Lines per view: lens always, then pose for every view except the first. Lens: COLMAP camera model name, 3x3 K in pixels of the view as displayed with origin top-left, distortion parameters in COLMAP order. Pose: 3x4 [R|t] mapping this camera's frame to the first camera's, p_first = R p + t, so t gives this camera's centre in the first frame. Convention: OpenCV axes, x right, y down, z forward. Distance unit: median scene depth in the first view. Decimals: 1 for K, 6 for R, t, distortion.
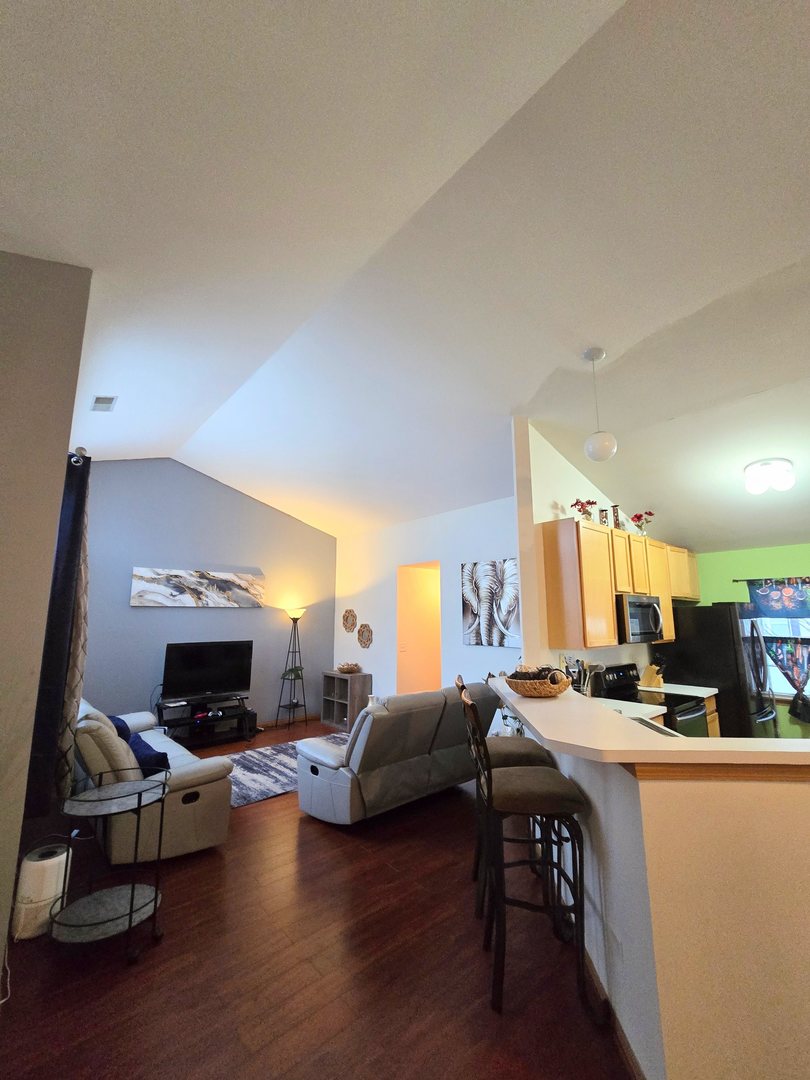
lens RADIAL K [[443.2, 0, 407.3], [0, 443.2, 541.1], [0, 0, 1]] dist [-0.006821, 0.001287]
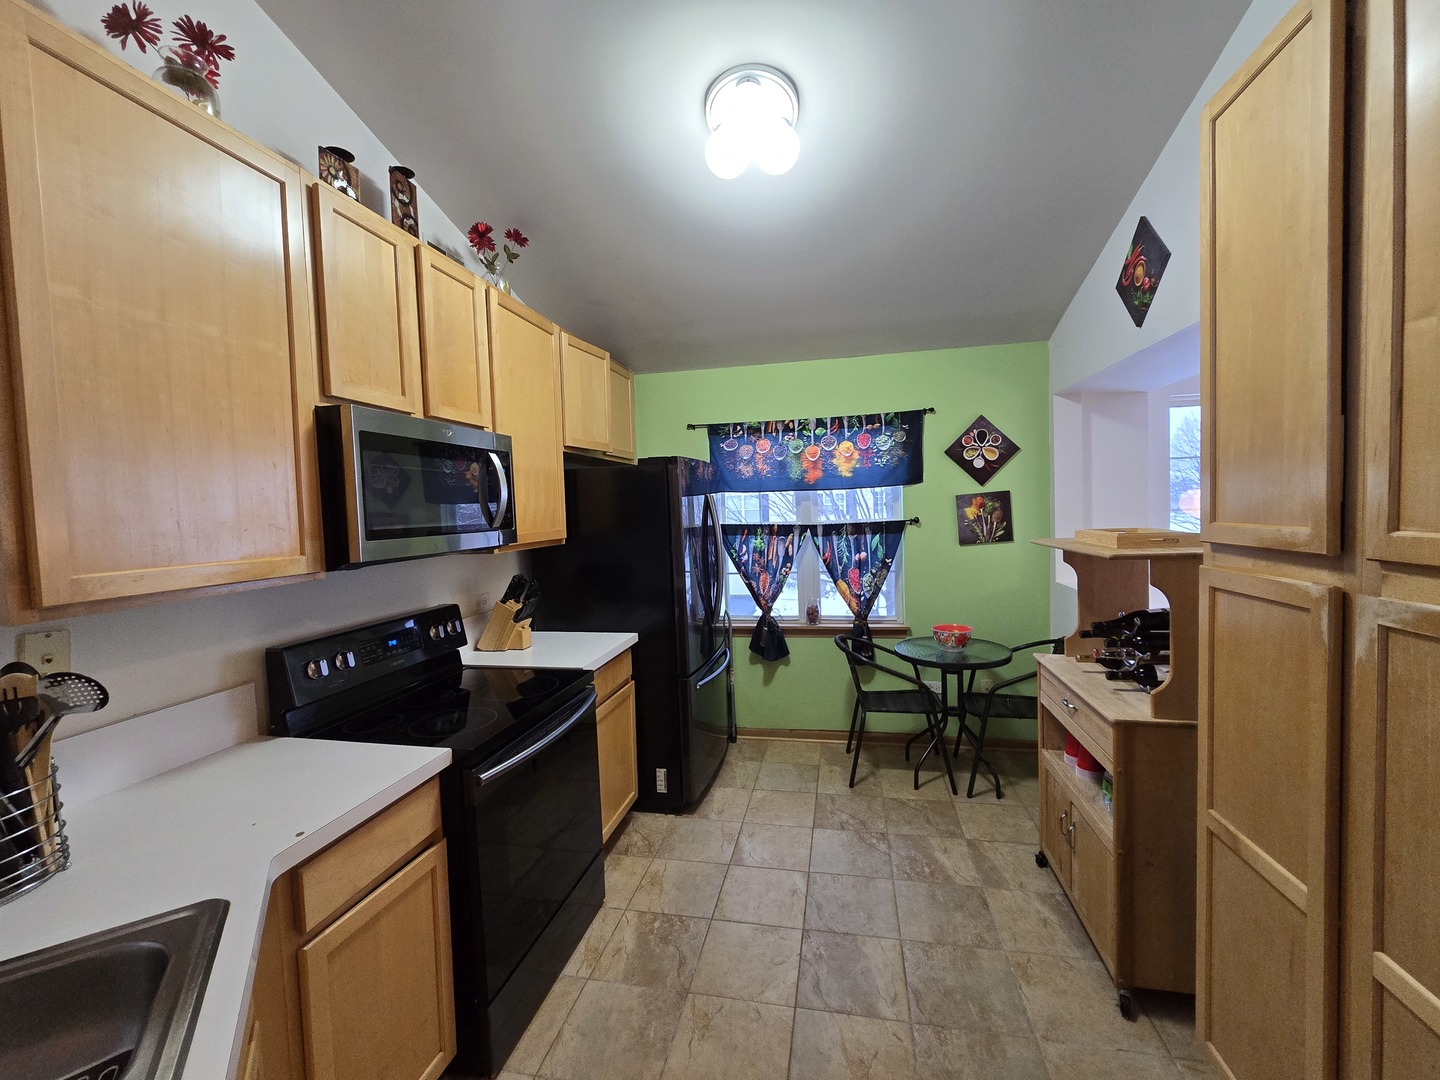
lens RADIAL K [[590.9, 0, 721.2], [0, 590.9, 535.6], [0, 0, 1]] dist [-0.006821, 0.001287]
pose [[0.803518, -0.054862, 0.592747, 0.333471], [-0.070396, 0.979999, 0.186133, 0.083753], [-0.591104, -0.191289, 0.783585, 0.382183]]
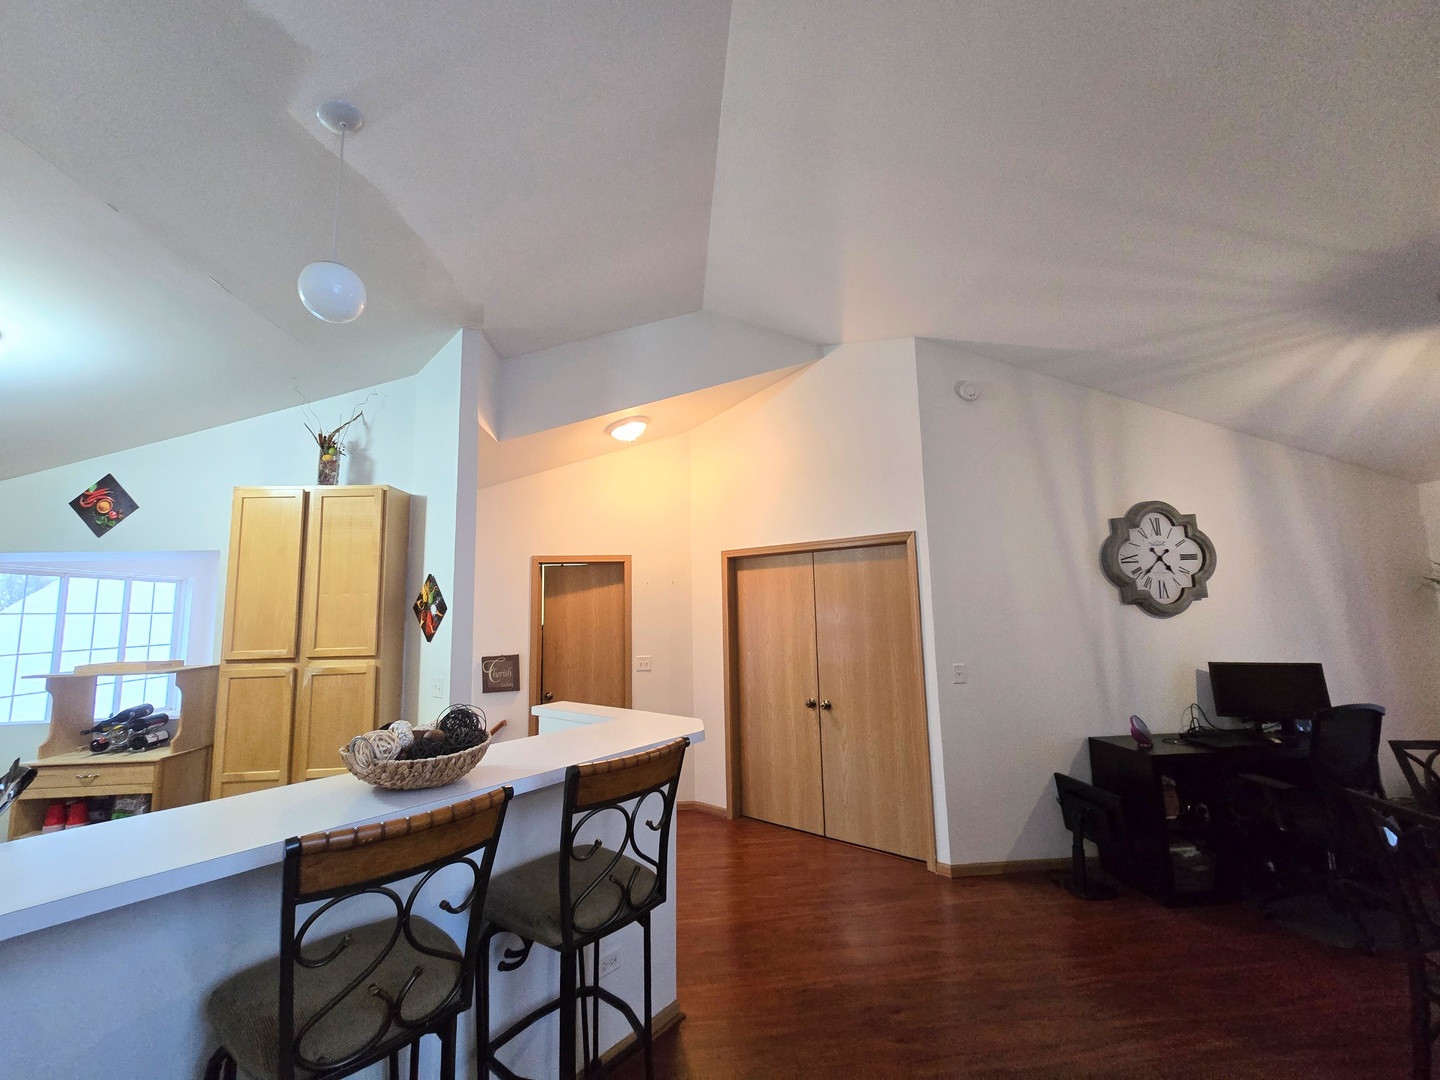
lens RADIAL K [[590.9, 0, 722.3], [0, 590.9, 537.1], [0, 0, 1]] dist [-0.006821, 0.001287]
pose [[-0.801032, 0.095415, 0.590968, -0.176061], [-0.077661, 0.962308, -0.260636, 0.117531], [-0.593563, -0.254673, -0.763430, 0.670015]]
